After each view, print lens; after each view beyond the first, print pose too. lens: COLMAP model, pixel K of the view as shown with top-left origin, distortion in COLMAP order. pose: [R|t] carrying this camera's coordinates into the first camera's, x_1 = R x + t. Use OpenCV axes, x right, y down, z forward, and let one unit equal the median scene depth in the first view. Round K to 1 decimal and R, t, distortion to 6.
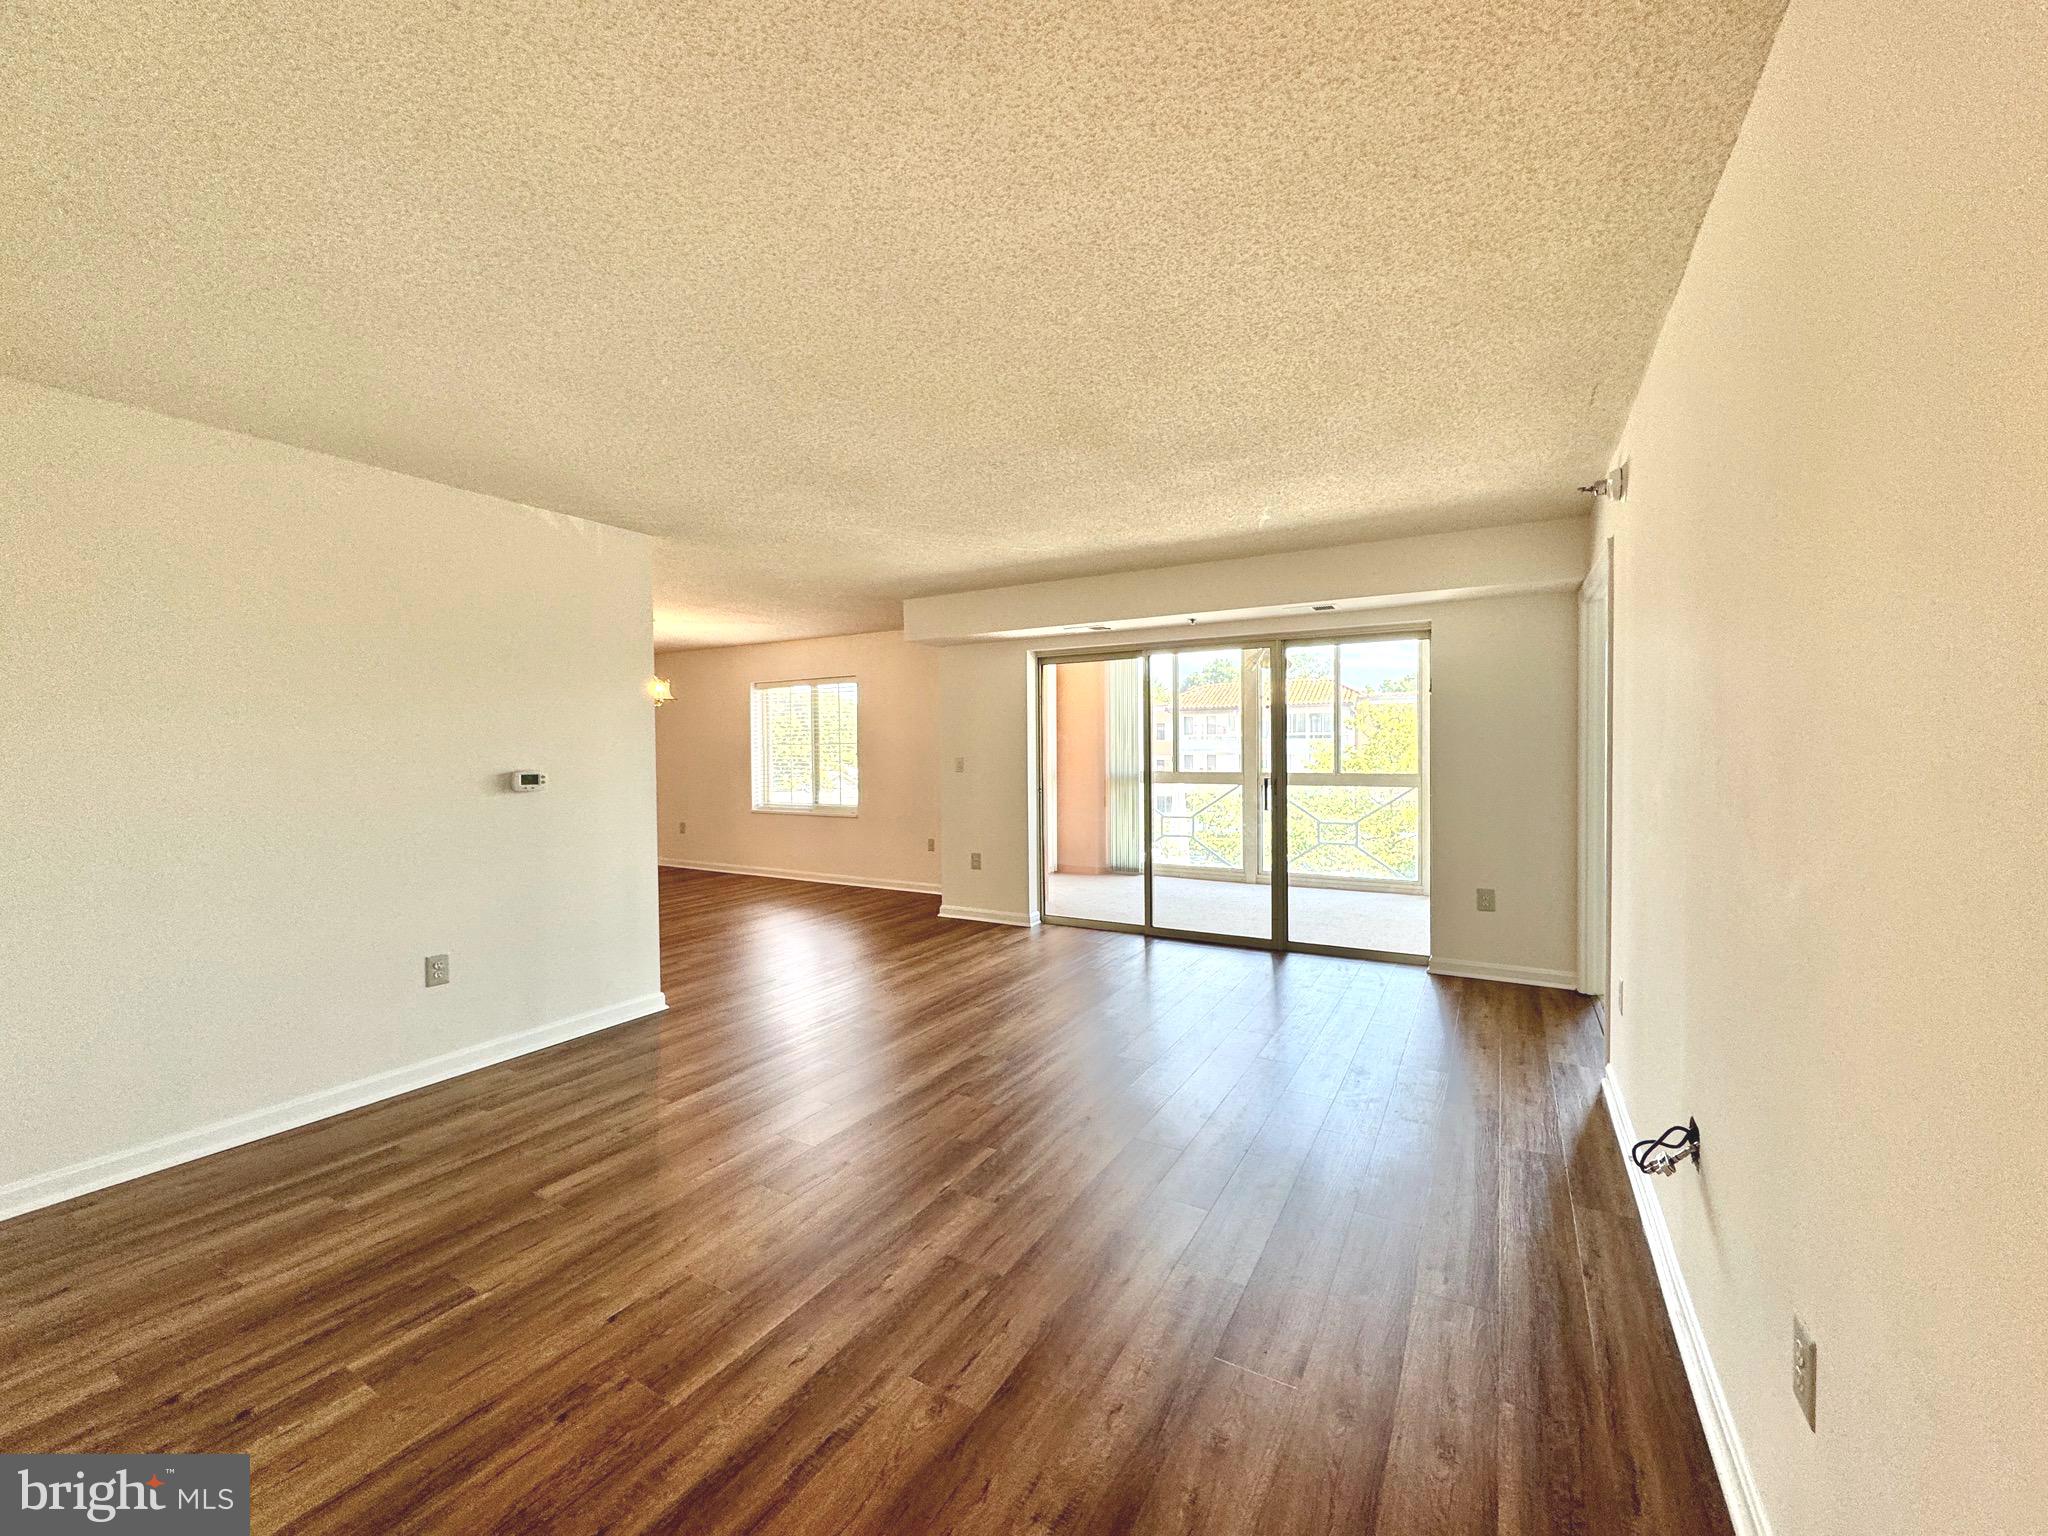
lens RADIAL K [[814.9, 0, 1023.9], [0, 814.9, 764.5], [0, 0, 1]] dist [-0.005199, 0.000295]
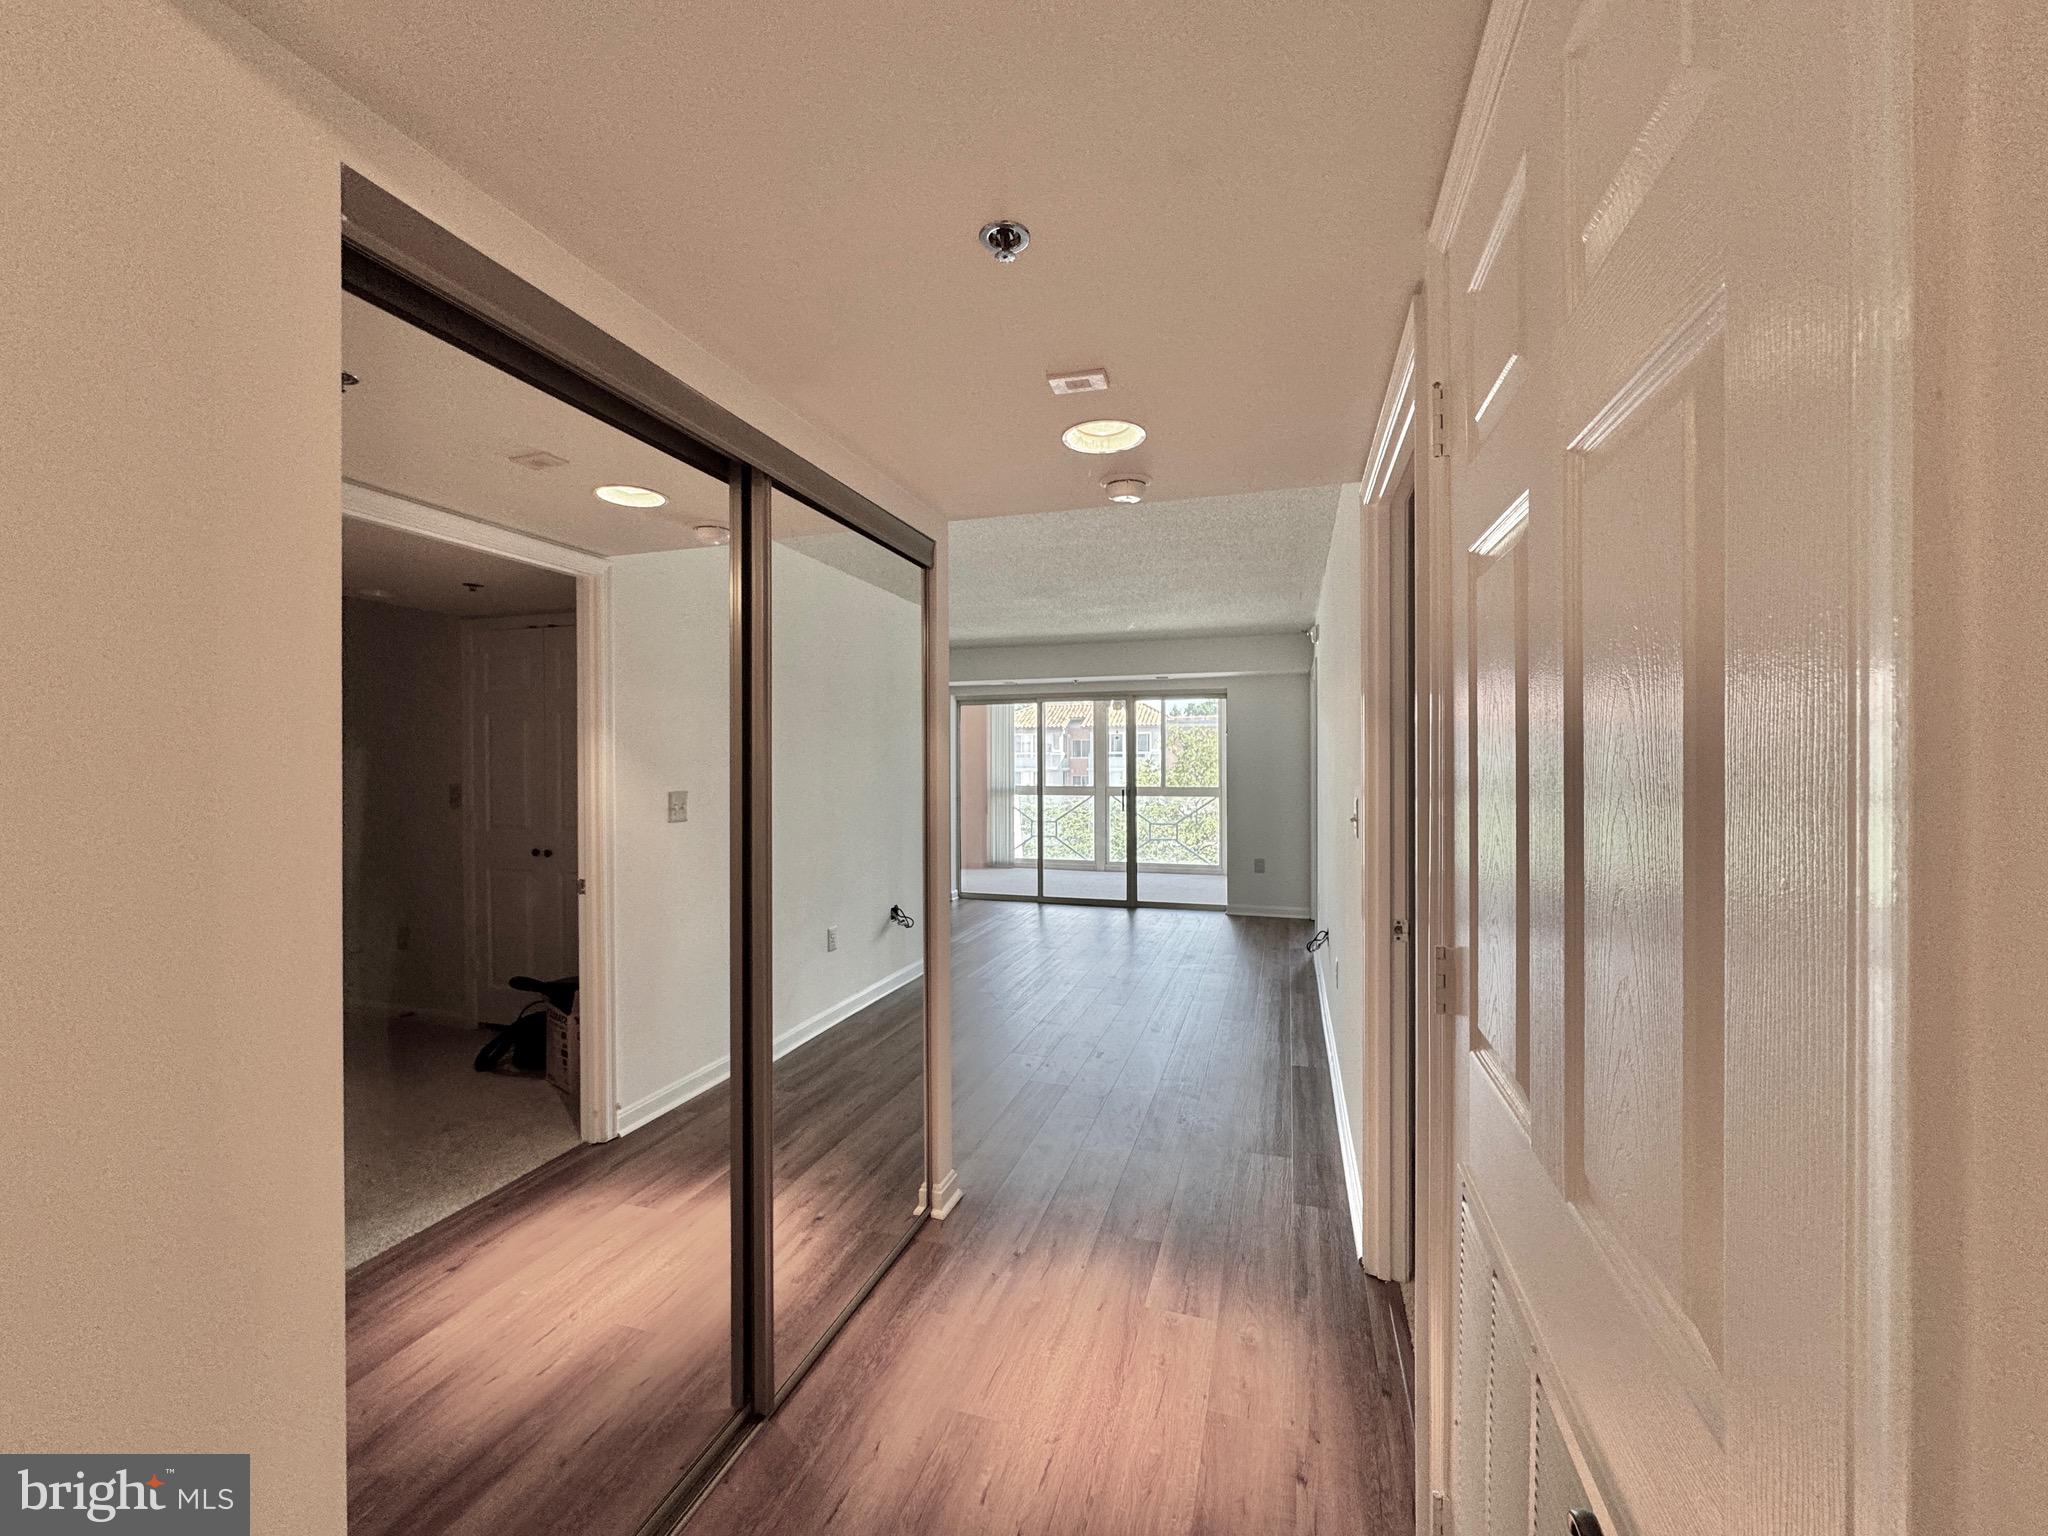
lens RADIAL K [[814.9, 0, 1023.9], [0, 814.9, 764.5], [0, 0, 1]] dist [-0.005199, 0.000295]
pose [[0.976437, 0.006392, 0.215706, -0.190781], [-0.001943, 0.999781, -0.020832, 0.002644], [-0.215792, 0.019922, 0.976236, -0.388602]]
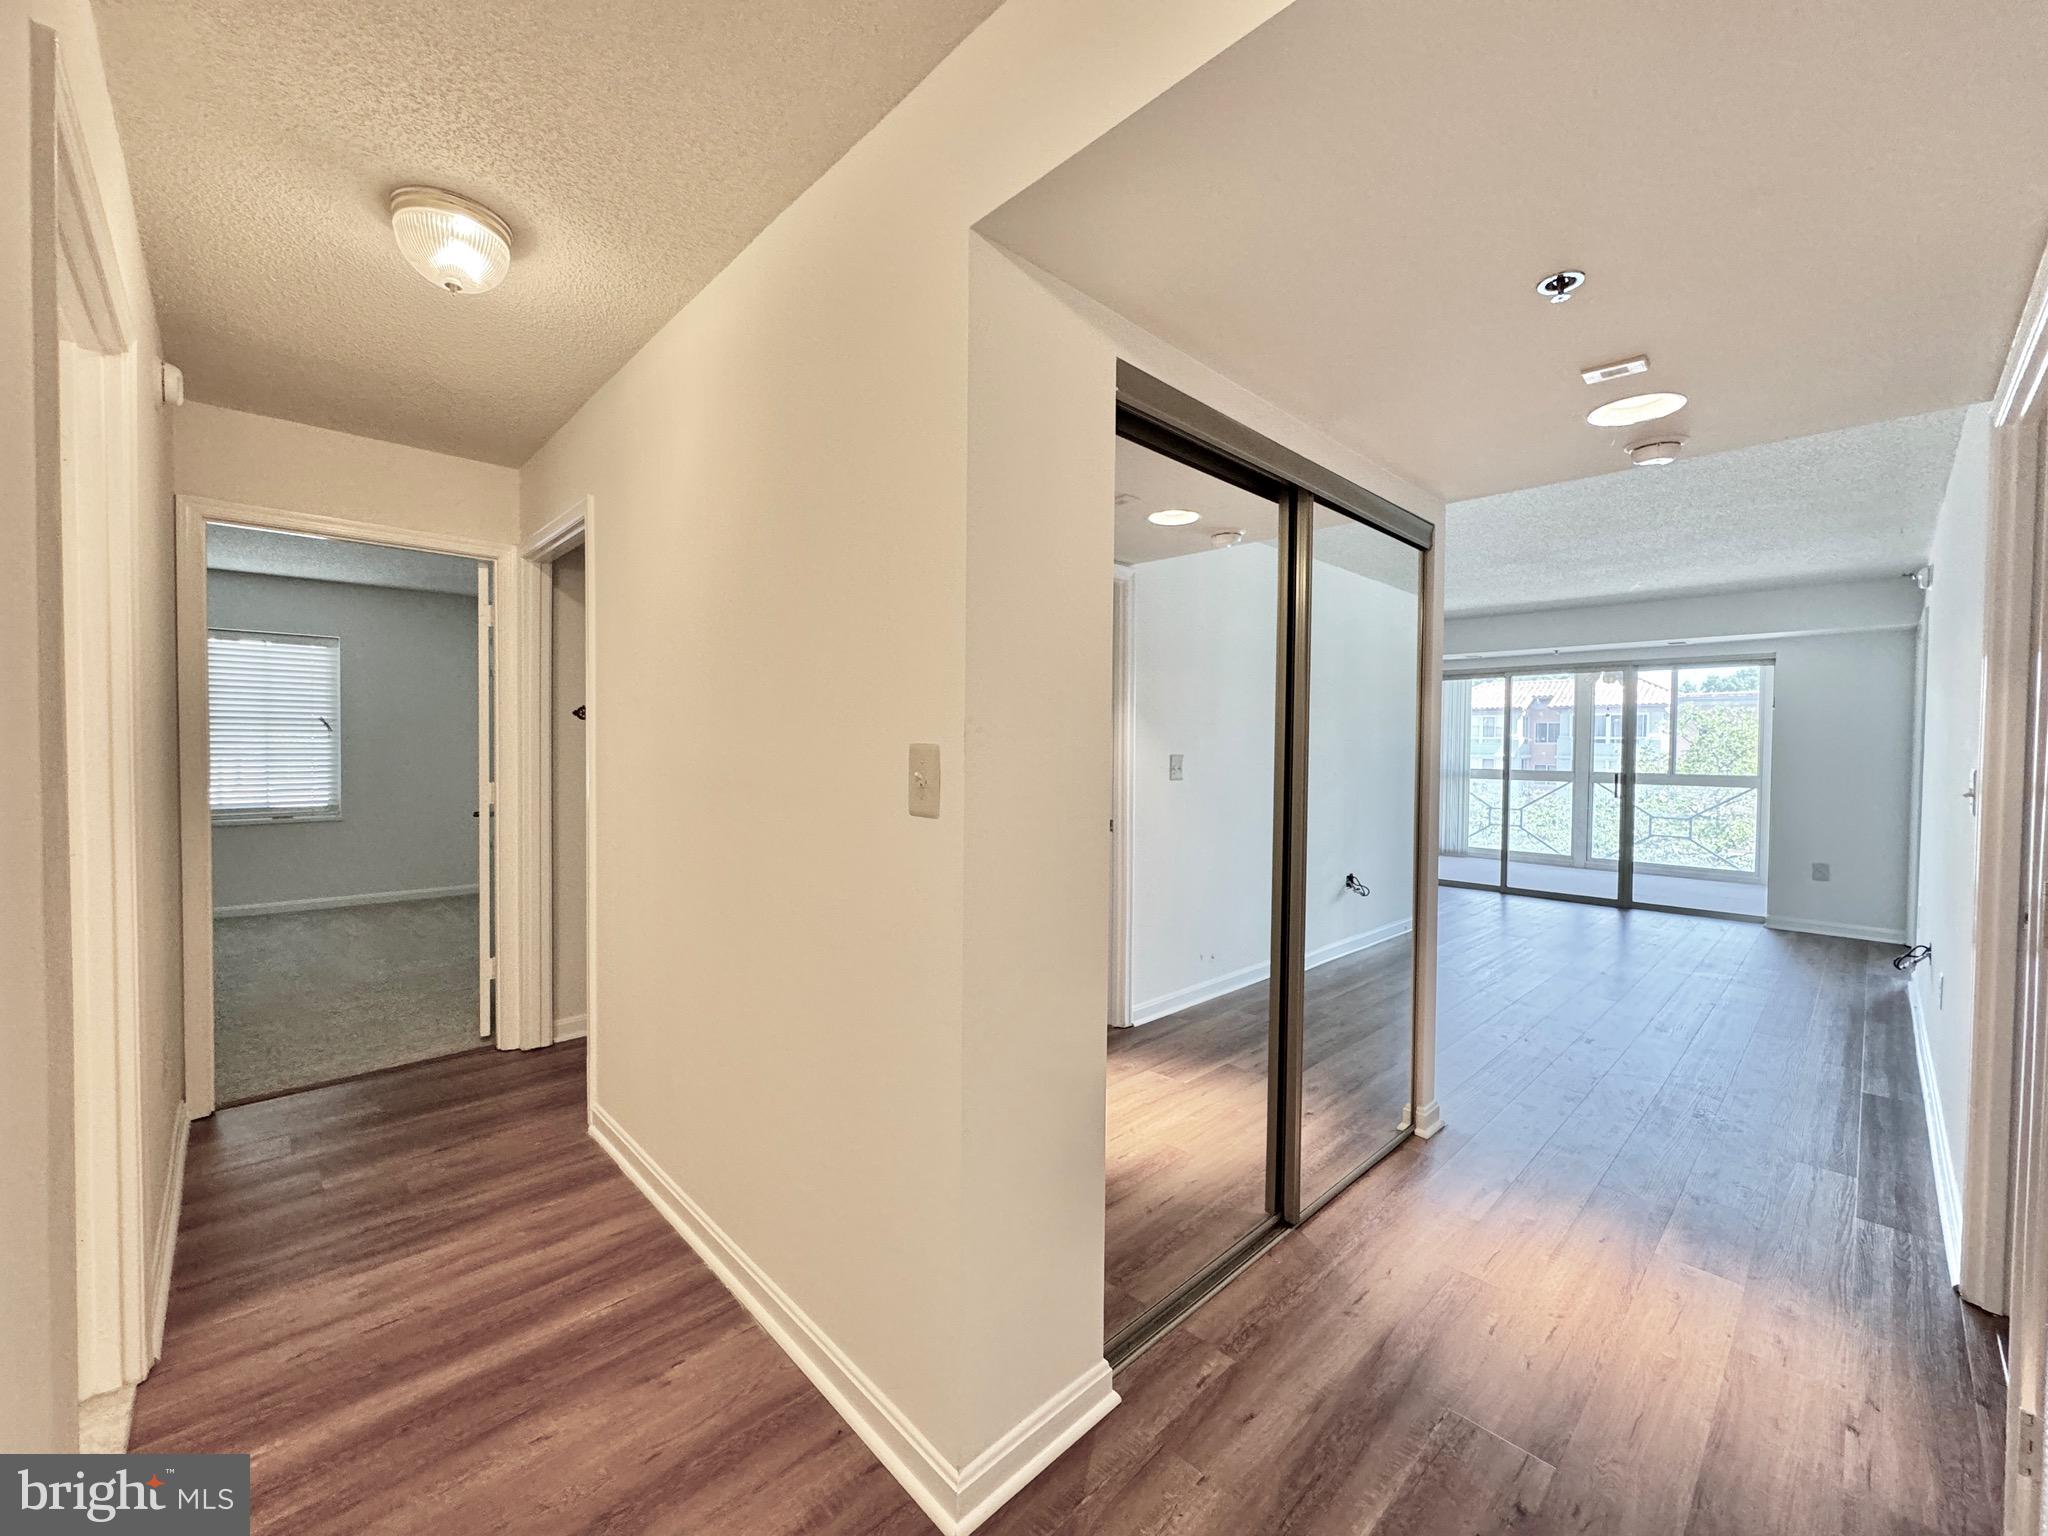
lens RADIAL K [[814.9, 0, 1023.9], [0, 814.9, 764.5], [0, 0, 1]] dist [-0.005199, 0.000295]
pose [[0.960545, 0.026215, -0.276886, -0.243328], [-0.025497, 0.999656, 0.006192, 0.019079], [0.276953, 0.001112, 0.960883, -0.487089]]
